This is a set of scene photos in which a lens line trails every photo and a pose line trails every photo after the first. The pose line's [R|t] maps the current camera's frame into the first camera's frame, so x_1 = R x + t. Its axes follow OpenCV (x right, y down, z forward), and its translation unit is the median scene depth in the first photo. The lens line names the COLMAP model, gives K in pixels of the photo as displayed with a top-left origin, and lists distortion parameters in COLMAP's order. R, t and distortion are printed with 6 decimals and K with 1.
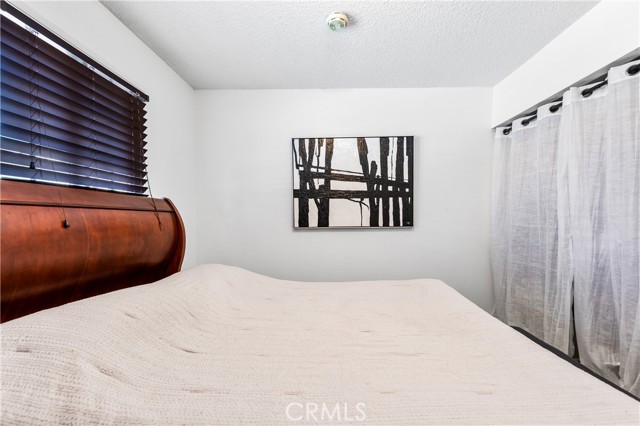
lens RADIAL K [[255.9, 0, 322.6], [0, 255.9, 223.3], [0, 0, 1]] dist [-0.003910, -0.000050]
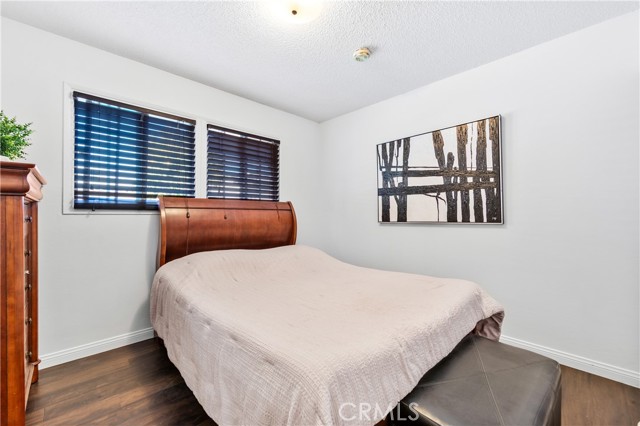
lens RADIAL K [[255.9, 0, 324.1], [0, 255.9, 211.4], [0, 0, 1]] dist [-0.003910, -0.000050]
pose [[0.727801, -0.012069, -0.685682, 0.504935], [-0.007343, 0.999651, -0.025389, 0.001326], [0.685749, 0.023514, 0.727458, -0.004091]]
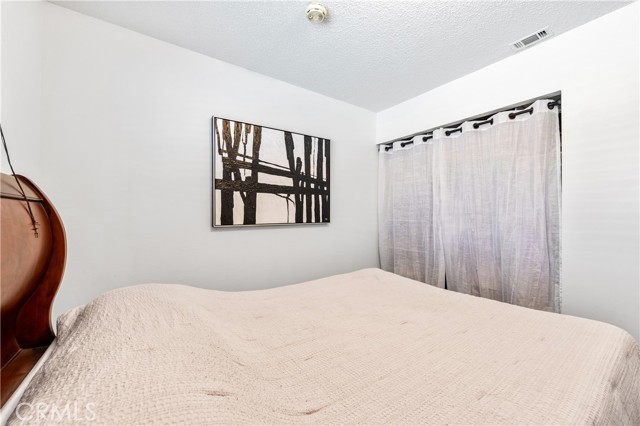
lens RADIAL K [[255.9, 0, 312.1], [0, 255.9, 208.9], [0, 0, 1]] dist [-0.003910, -0.000050]
pose [[0.812368, 0.016564, 0.582910, -0.339357], [0.009008, 0.999121, -0.040945, -0.000386], [-0.583076, 0.038513, 0.811504, 0.162543]]
